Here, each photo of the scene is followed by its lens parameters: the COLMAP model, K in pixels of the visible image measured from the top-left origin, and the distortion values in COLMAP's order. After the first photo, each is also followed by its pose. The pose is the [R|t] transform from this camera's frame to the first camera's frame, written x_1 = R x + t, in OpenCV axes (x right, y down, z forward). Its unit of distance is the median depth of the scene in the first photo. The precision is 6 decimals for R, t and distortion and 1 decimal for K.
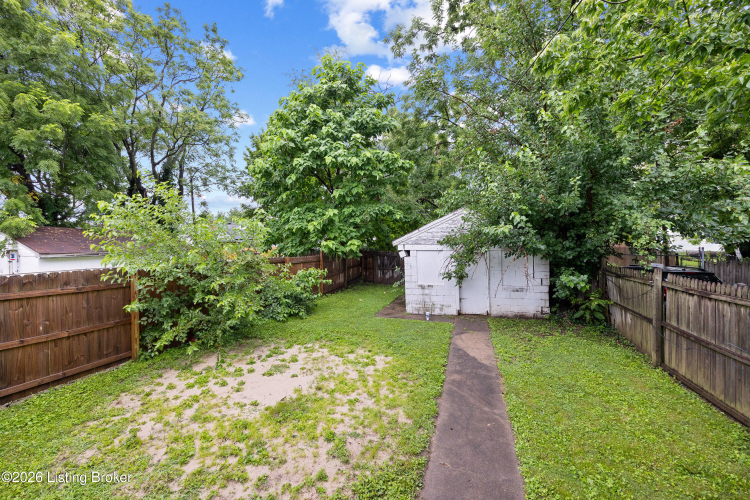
lens RADIAL K [[297.3, 0, 376.7], [0, 297.3, 247.5], [0, 0, 1]] dist [-0.004350, -0.000172]
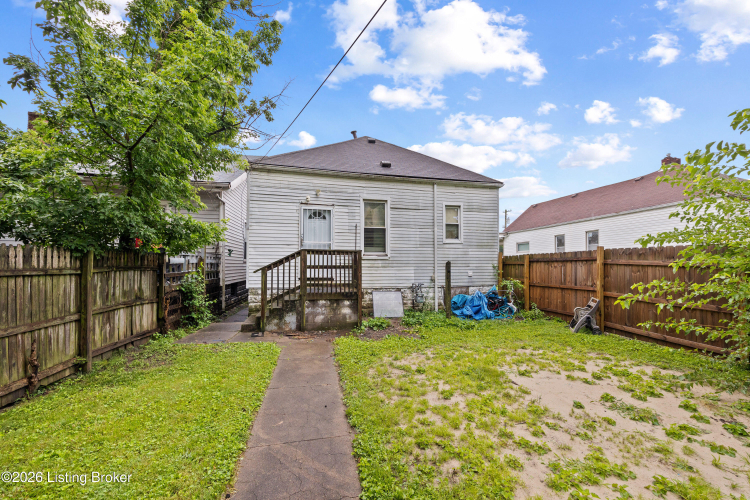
lens RADIAL K [[297.3, 0, 379.4], [0, 297.3, 251.7], [0, 0, 1]] dist [-0.004350, -0.000172]
pose [[-0.870002, -0.012159, -0.492897, 0.422577], [-0.000722, 0.999726, -0.023387, 0.129628], [0.493047, -0.019991, -0.869773, 1.415446]]
